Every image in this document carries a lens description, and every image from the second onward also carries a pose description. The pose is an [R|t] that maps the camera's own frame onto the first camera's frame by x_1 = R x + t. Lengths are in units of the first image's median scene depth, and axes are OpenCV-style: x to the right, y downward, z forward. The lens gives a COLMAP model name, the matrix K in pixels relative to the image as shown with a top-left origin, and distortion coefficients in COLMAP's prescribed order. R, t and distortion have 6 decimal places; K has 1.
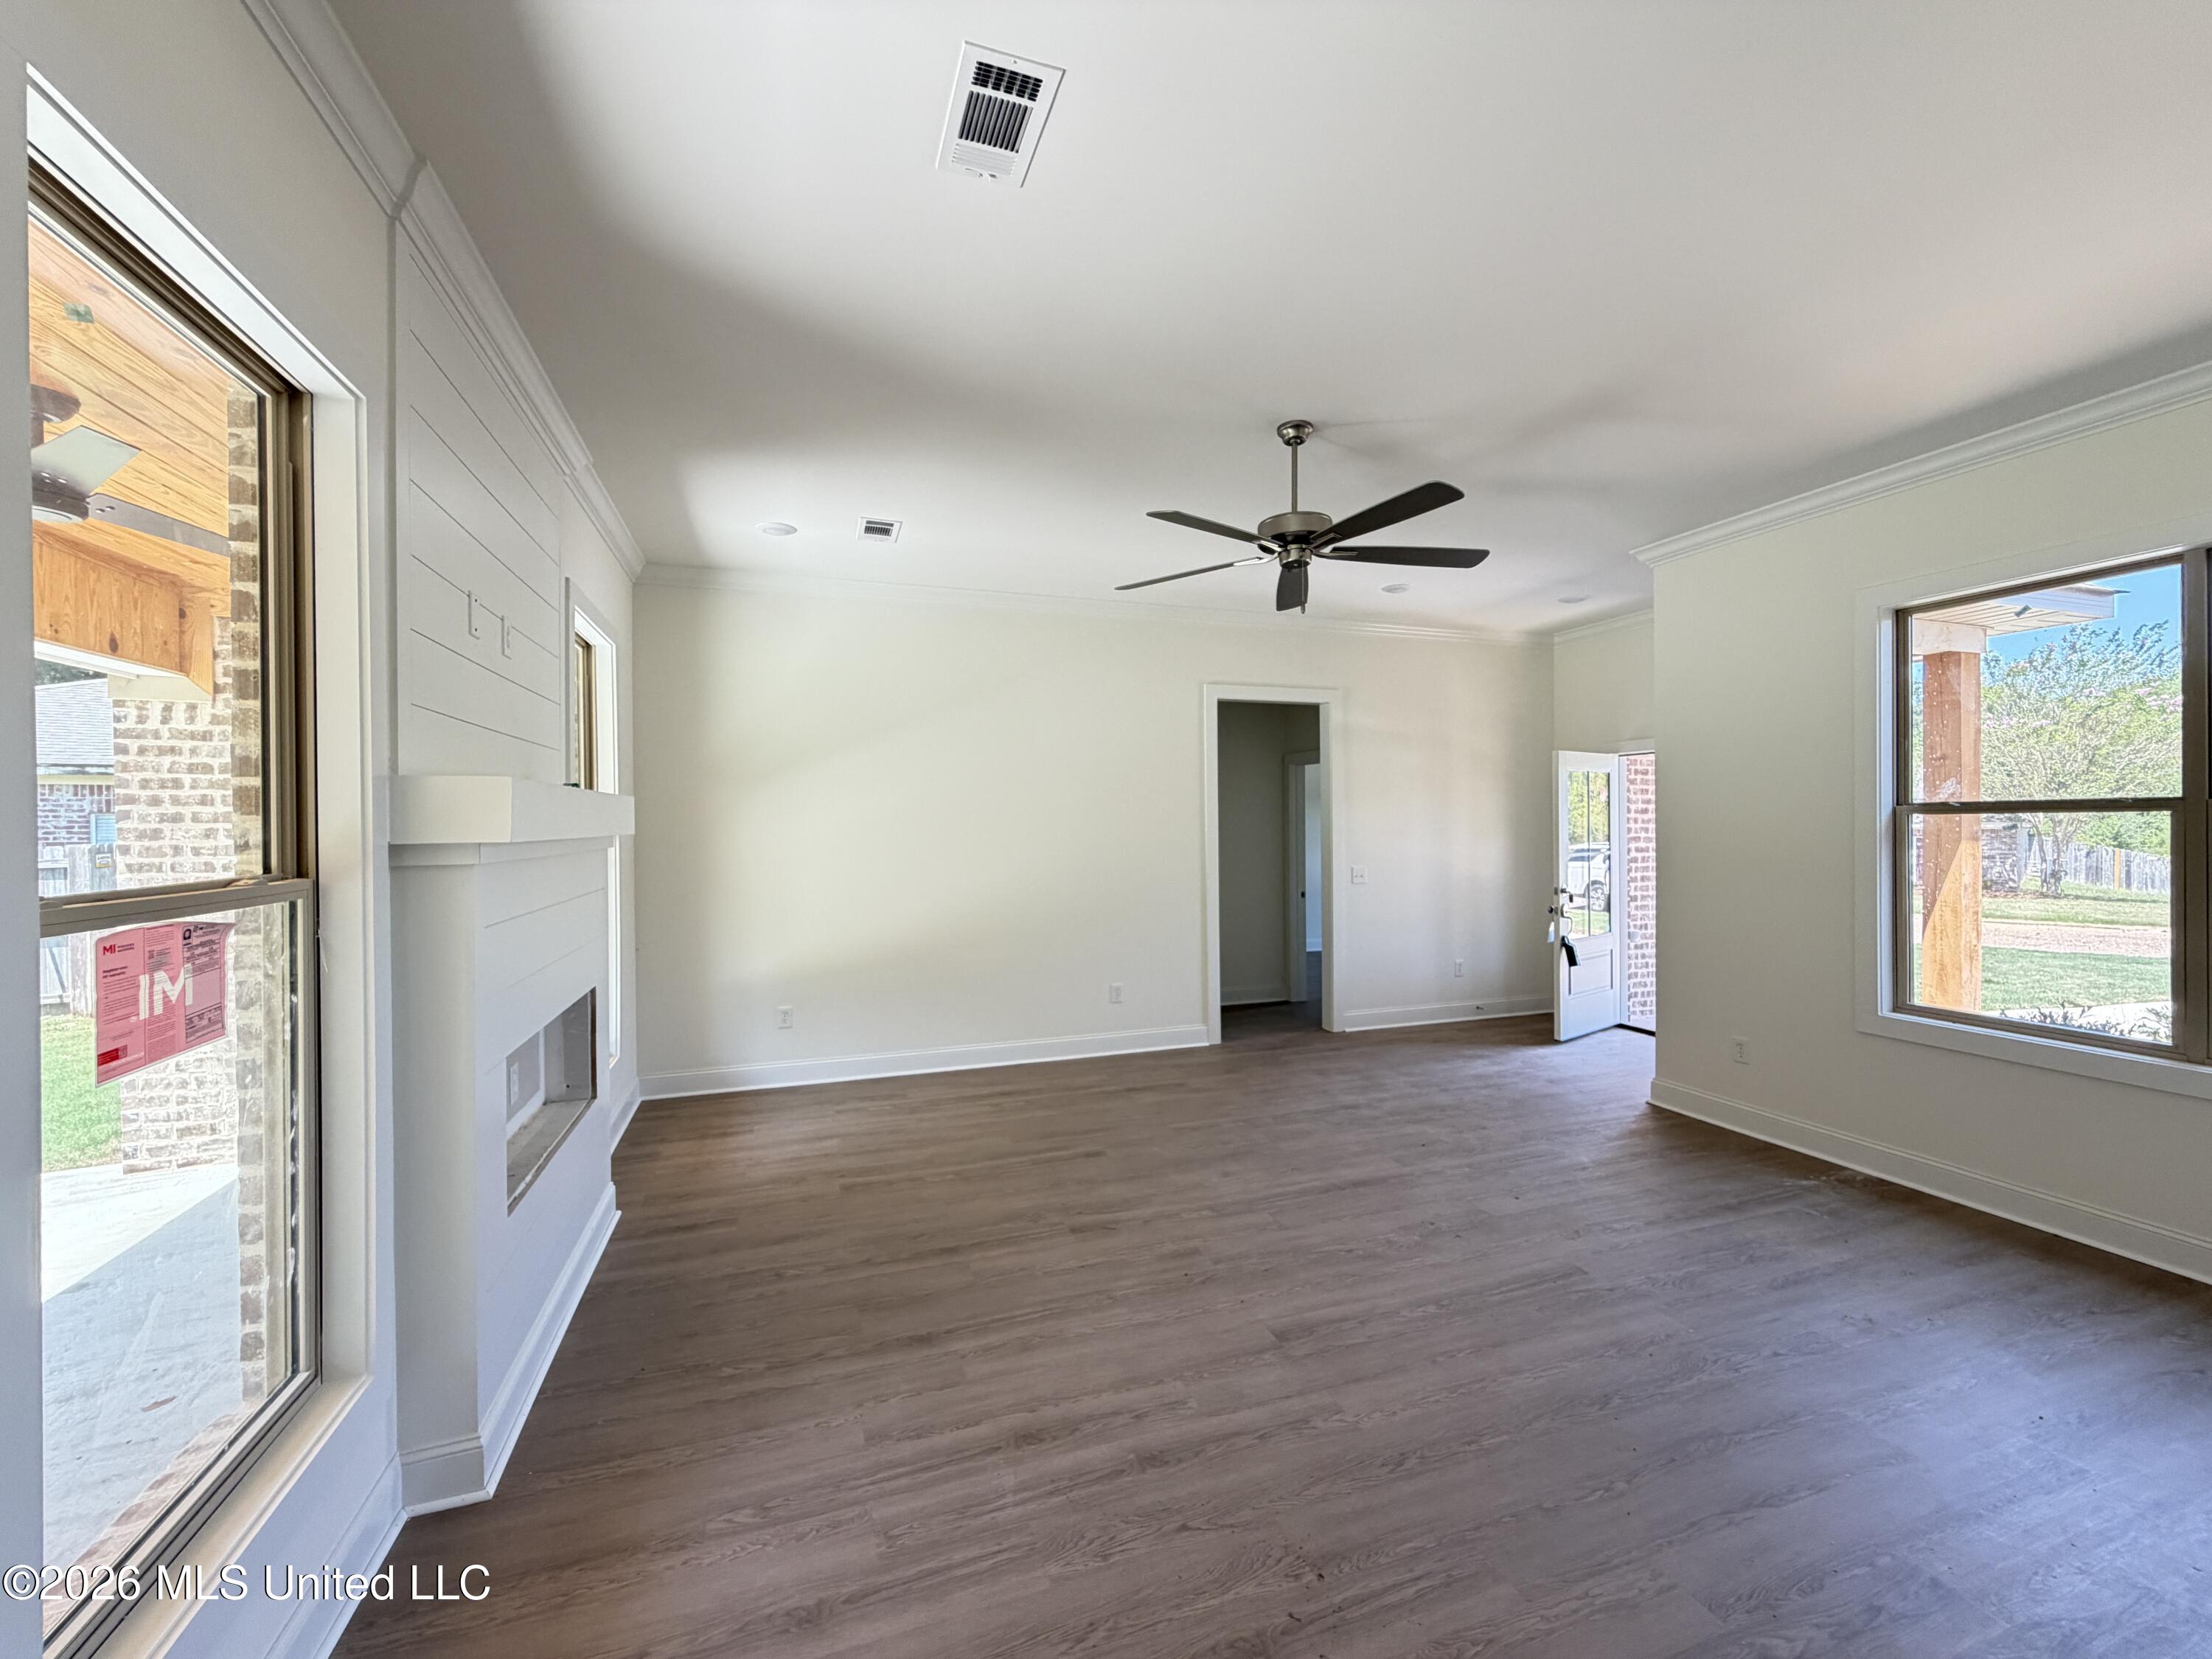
lens RADIAL K [[878.3, 0, 1097.8], [0, 878.3, 828.1], [0, 0, 1]] dist [-0.001508, -0.000040]
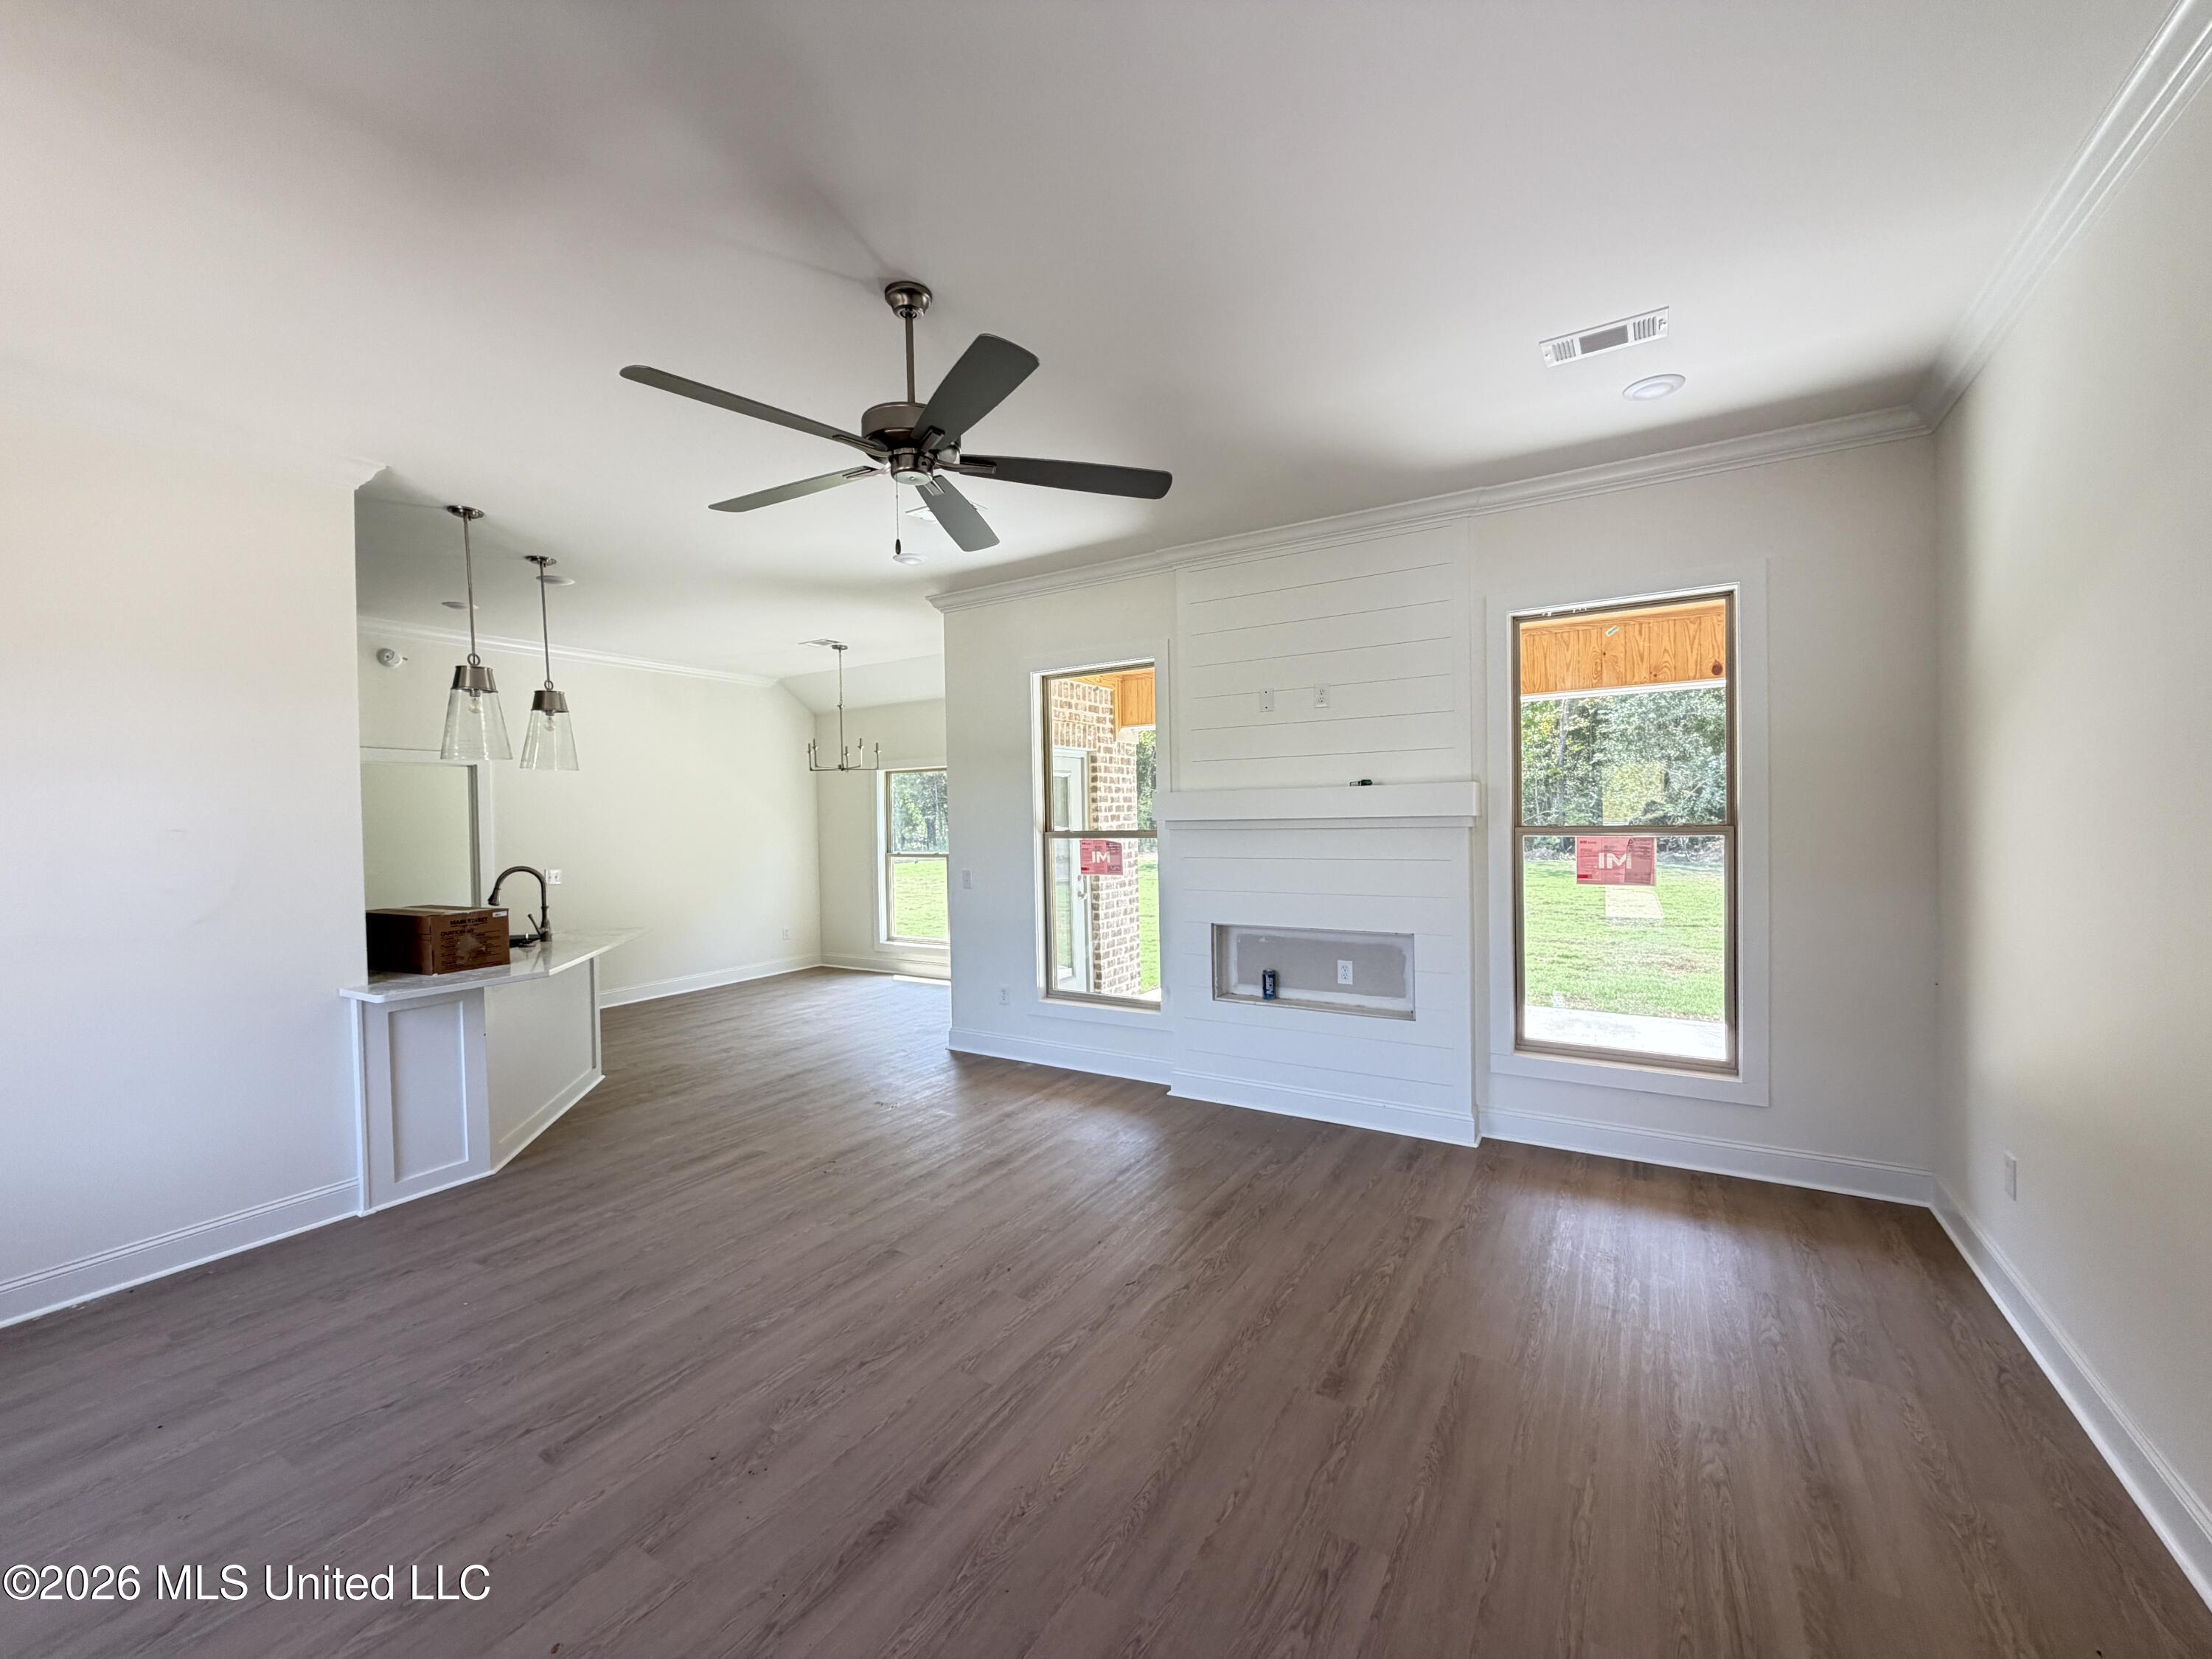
lens RADIAL K [[883.0, 0, 1106.0], [0, 883.0, 829.5], [0, 0, 1]] dist [-0.001625, -0.000082]
pose [[-0.766894, 0.031281, -0.641011, 0.572189], [0.019630, 0.999487, 0.025290, -0.013641], [0.641474, 0.006812, -0.767115, 1.630921]]
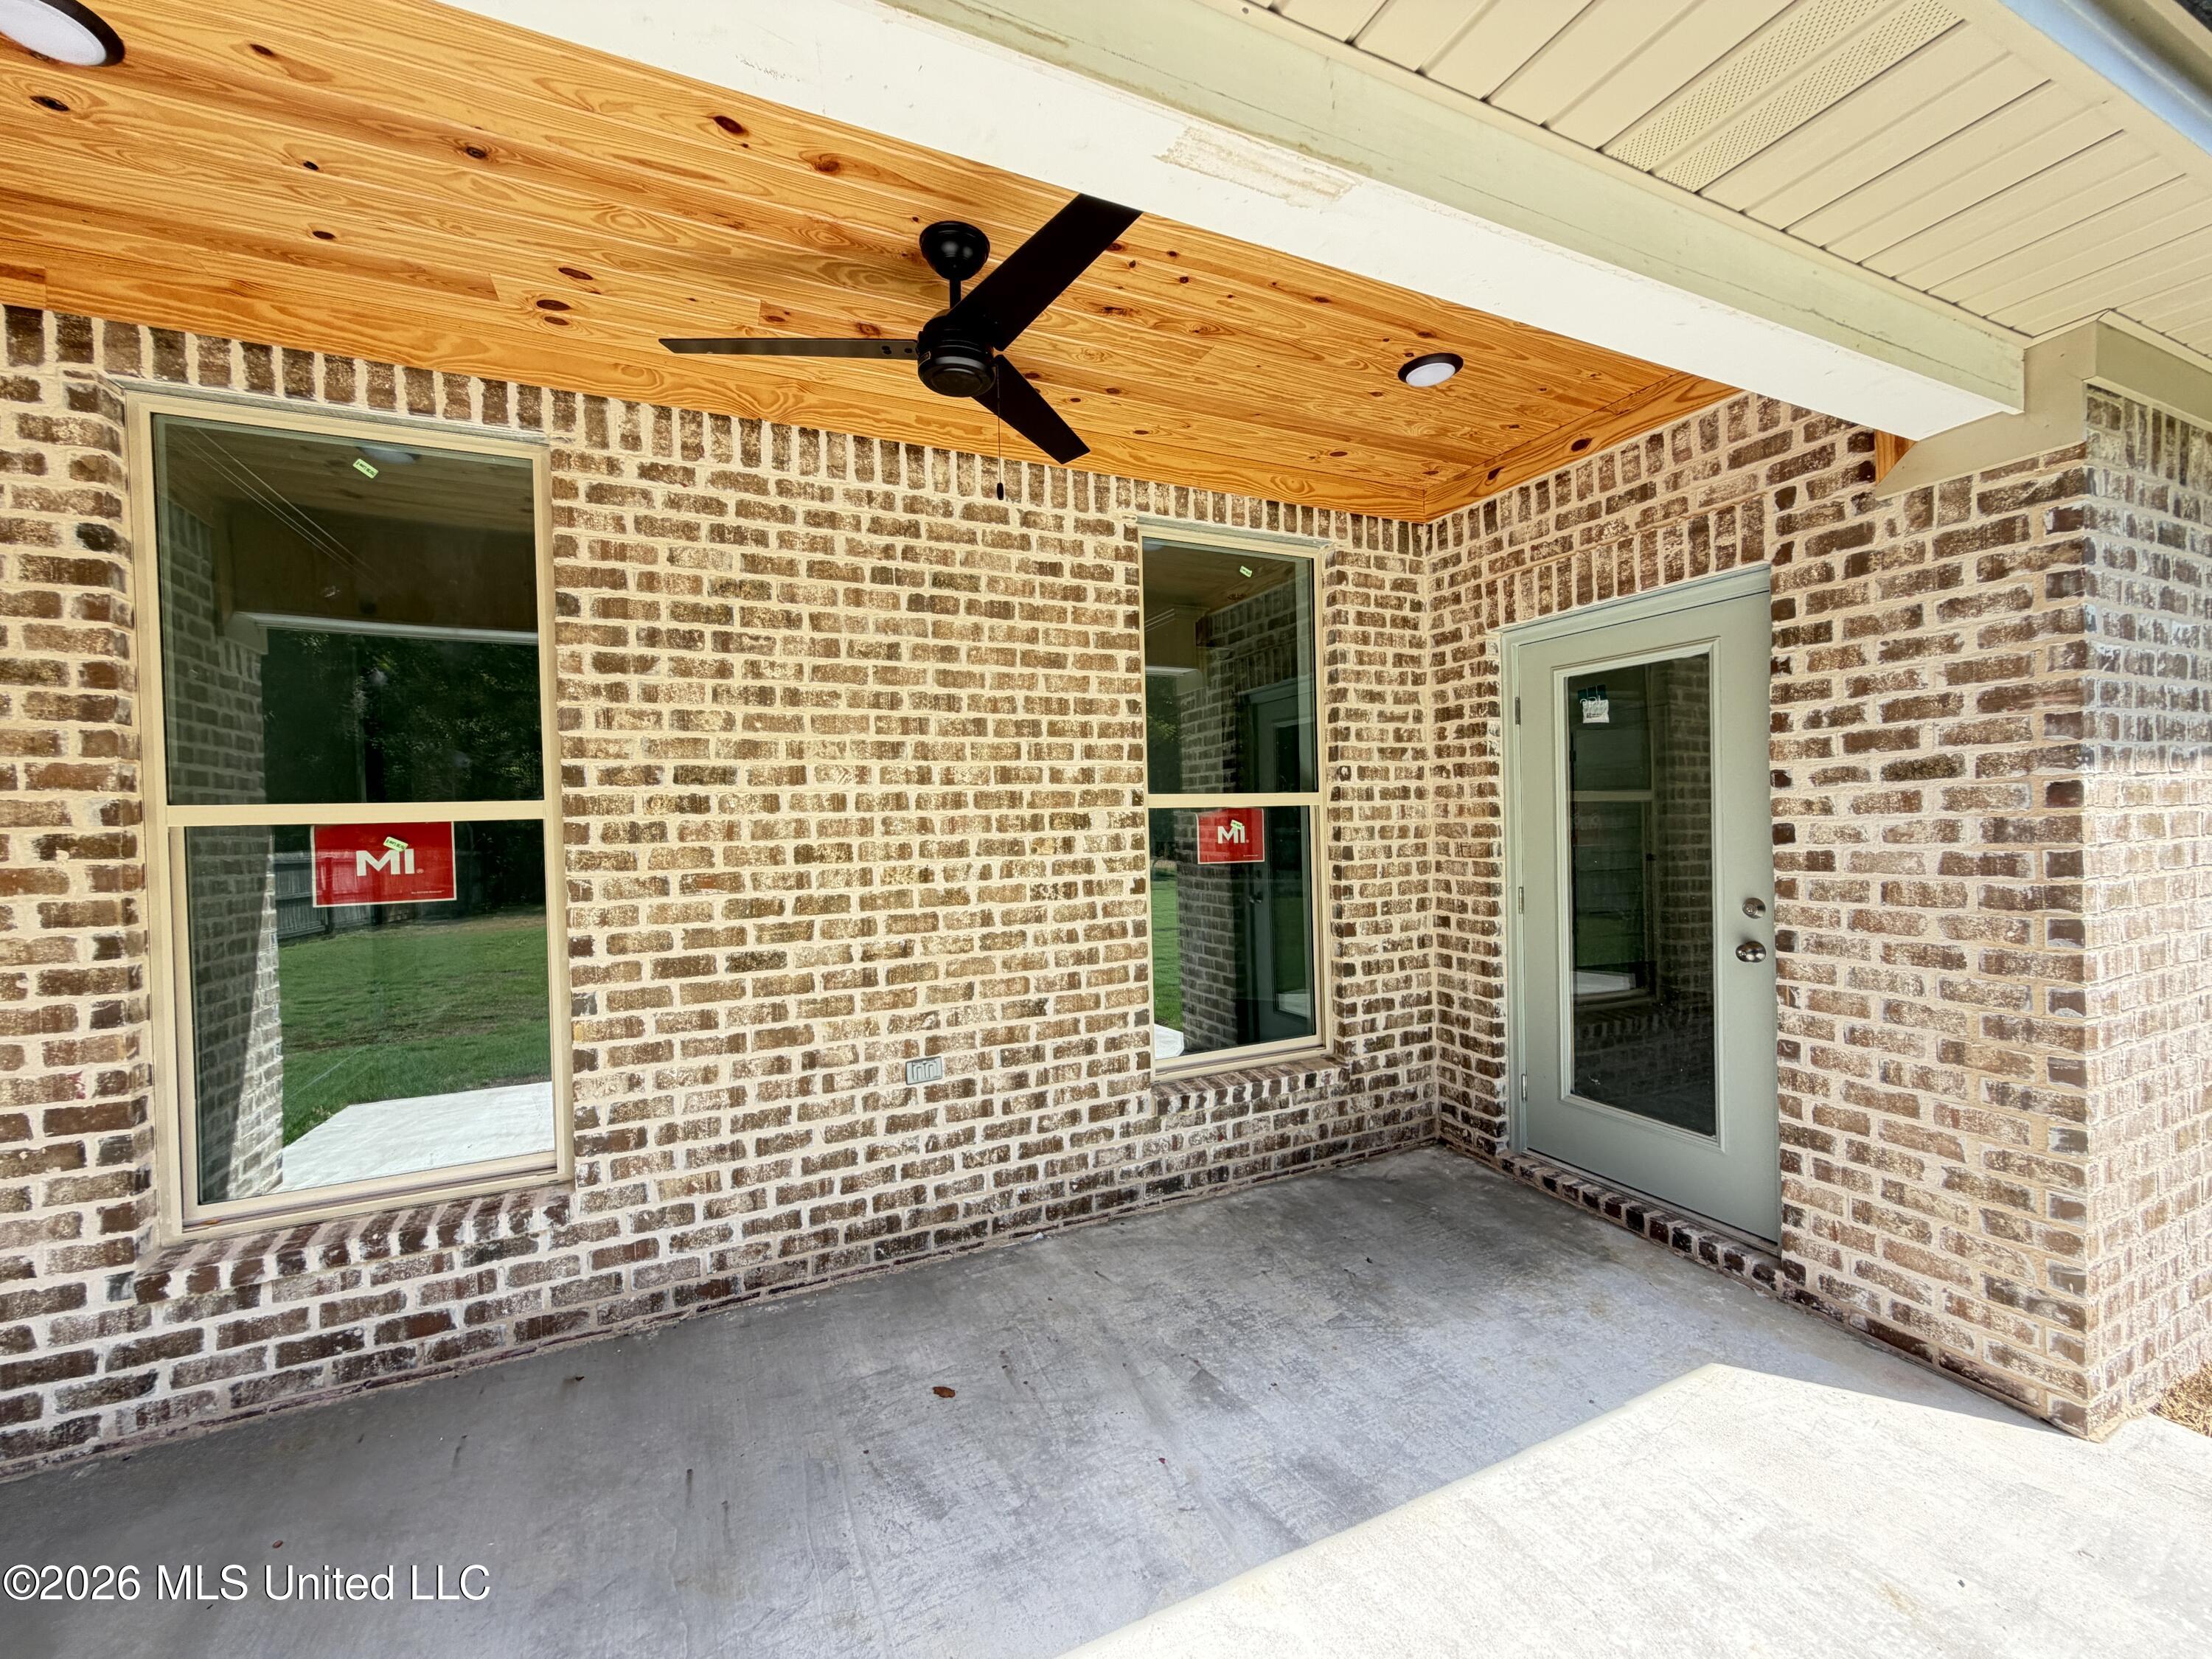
lens RADIAL K [[878.3, 0, 1097.8], [0, 878.3, 828.1], [0, 0, 1]] dist [-0.001508, -0.000040]
pose [[-0.094329, -0.005264, 0.995527, -1.447672], [0.030539, 0.999500, 0.008179, 0.056420], [-0.995073, 0.031174, -0.094121, 0.666353]]
